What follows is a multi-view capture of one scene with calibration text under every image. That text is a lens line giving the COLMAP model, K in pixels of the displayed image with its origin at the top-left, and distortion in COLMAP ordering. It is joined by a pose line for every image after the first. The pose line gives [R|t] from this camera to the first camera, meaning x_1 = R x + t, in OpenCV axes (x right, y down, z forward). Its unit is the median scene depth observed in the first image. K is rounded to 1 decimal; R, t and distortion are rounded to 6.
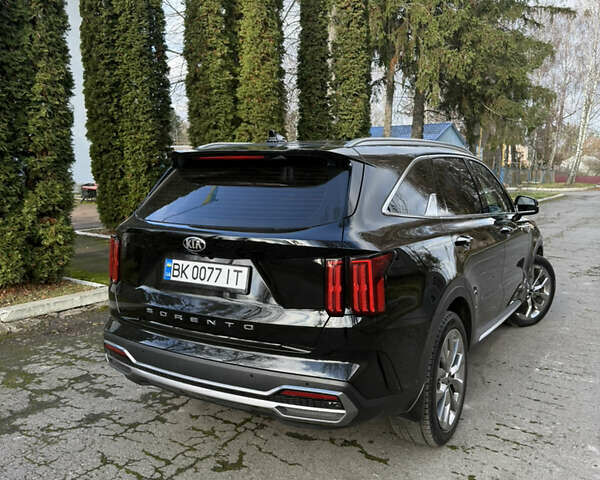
lens RADIAL K [[553.6, 0, 296.9], [0, 553.6, 248.0], [0, 0, 1]] dist [0.122270, -0.243256]
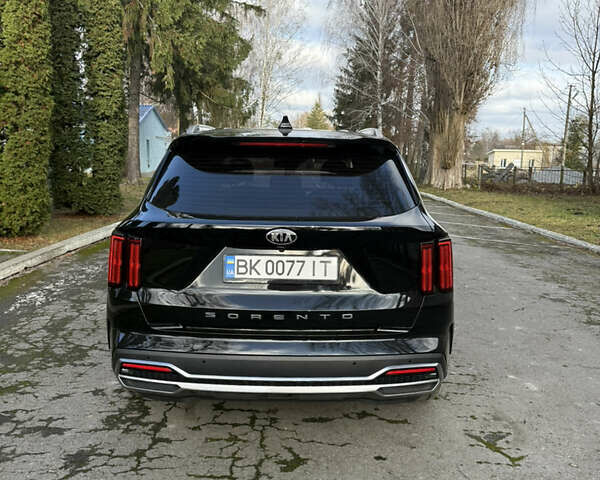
lens RADIAL K [[553.6, 0, 296.9], [0, 553.6, 248.0], [0, 0, 1]] dist [0.122270, -0.243256]
pose [[0.848131, -0.067979, 0.525407, -0.613144], [0.051755, 0.997621, 0.045531, -0.027630], [-0.527252, -0.011424, 0.849632, 0.179115]]
